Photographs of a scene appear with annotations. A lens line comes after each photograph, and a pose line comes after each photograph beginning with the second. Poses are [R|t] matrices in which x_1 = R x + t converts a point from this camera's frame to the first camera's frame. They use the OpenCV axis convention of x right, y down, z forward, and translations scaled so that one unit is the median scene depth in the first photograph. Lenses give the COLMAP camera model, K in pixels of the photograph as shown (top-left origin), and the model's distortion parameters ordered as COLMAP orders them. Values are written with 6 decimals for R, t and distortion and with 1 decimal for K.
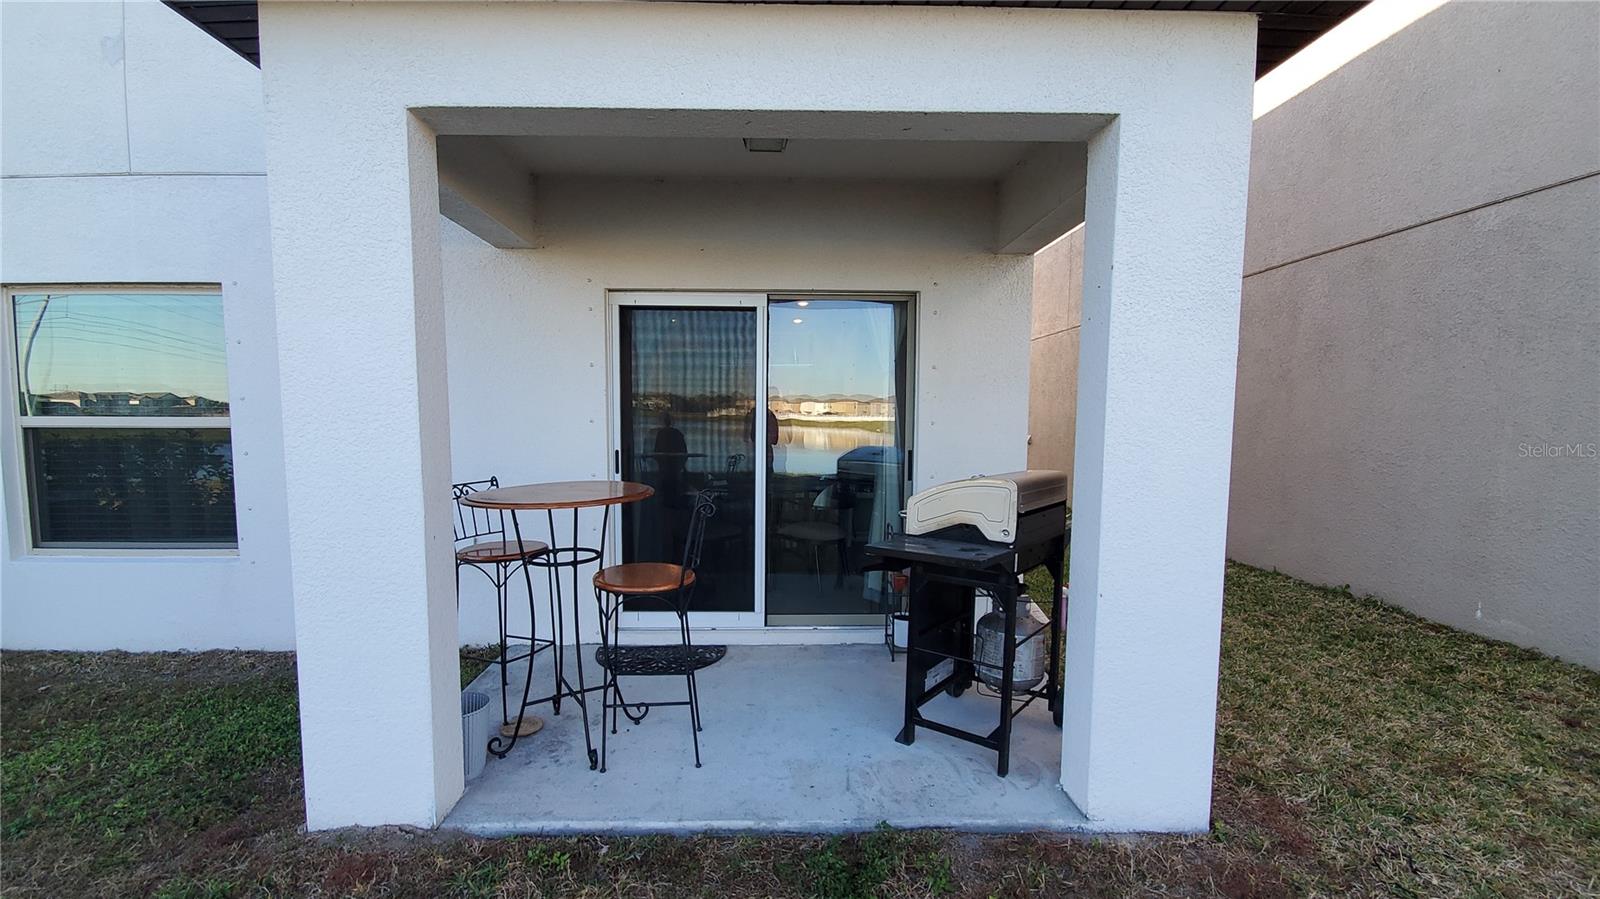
lens RADIAL K [[683.1, 0, 777.3], [0, 683.1, 476.7], [0, 0, 1]] dist [0.000999, -0.010188]
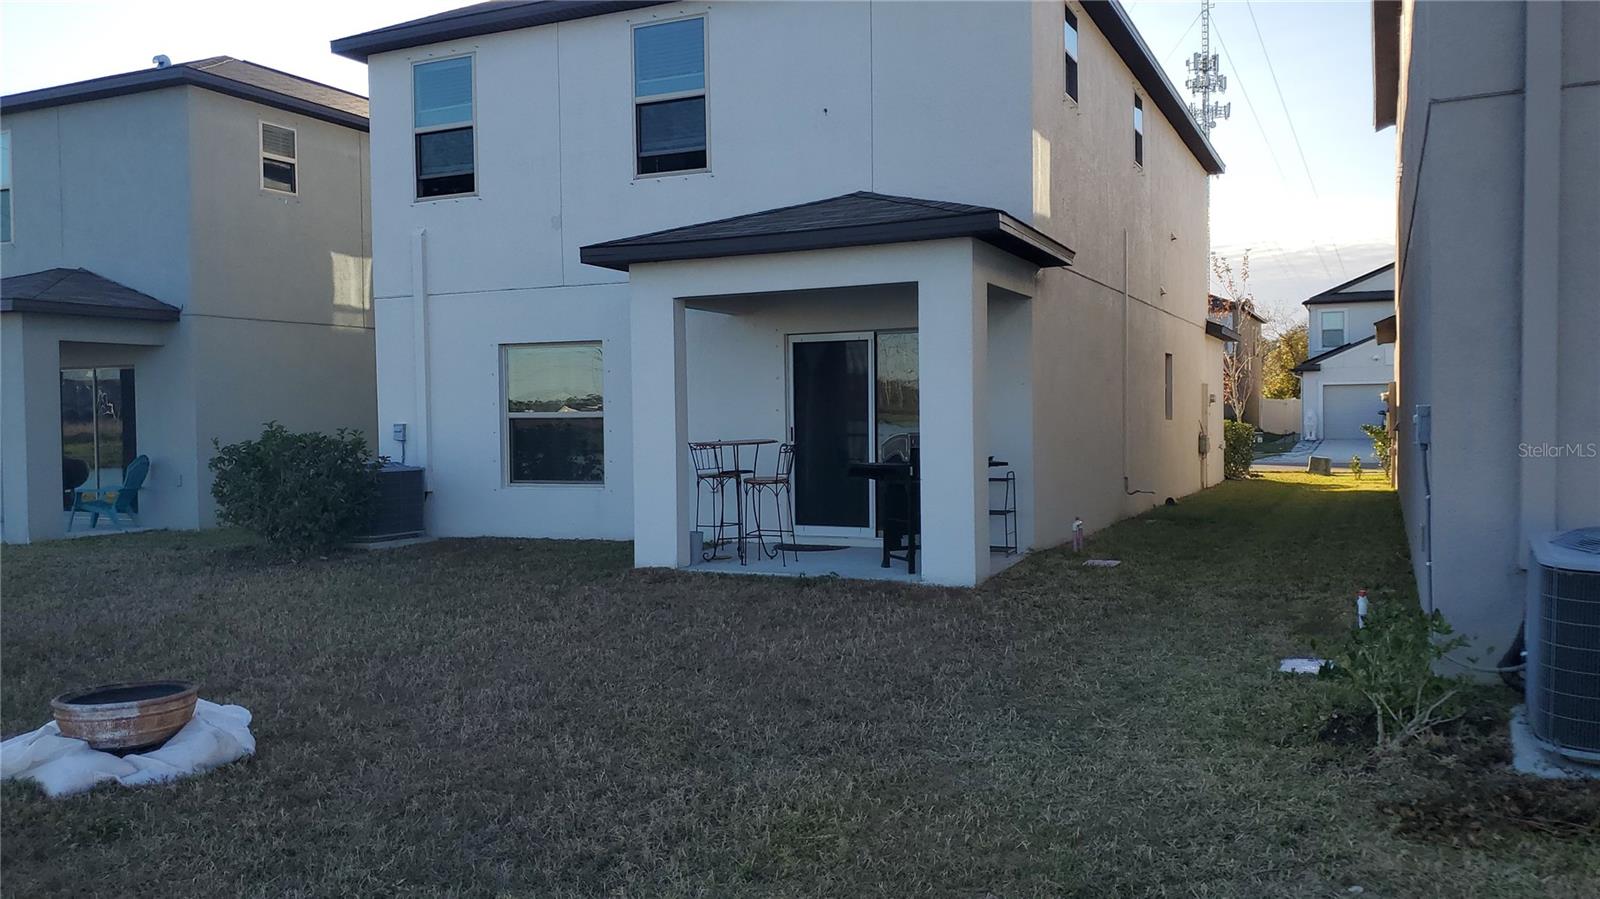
lens RADIAL K [[1210.7, 0, 800.0], [0, 1210.7, 449.5], [0, 0, 1]] dist [0.001503, 0.000086]
pose [[0.894373, -0.002071, -0.447317, 1.133238], [-0.021017, 0.998690, -0.046644, 0.156555], [0.446828, 0.051118, 0.893158, -1.676370]]
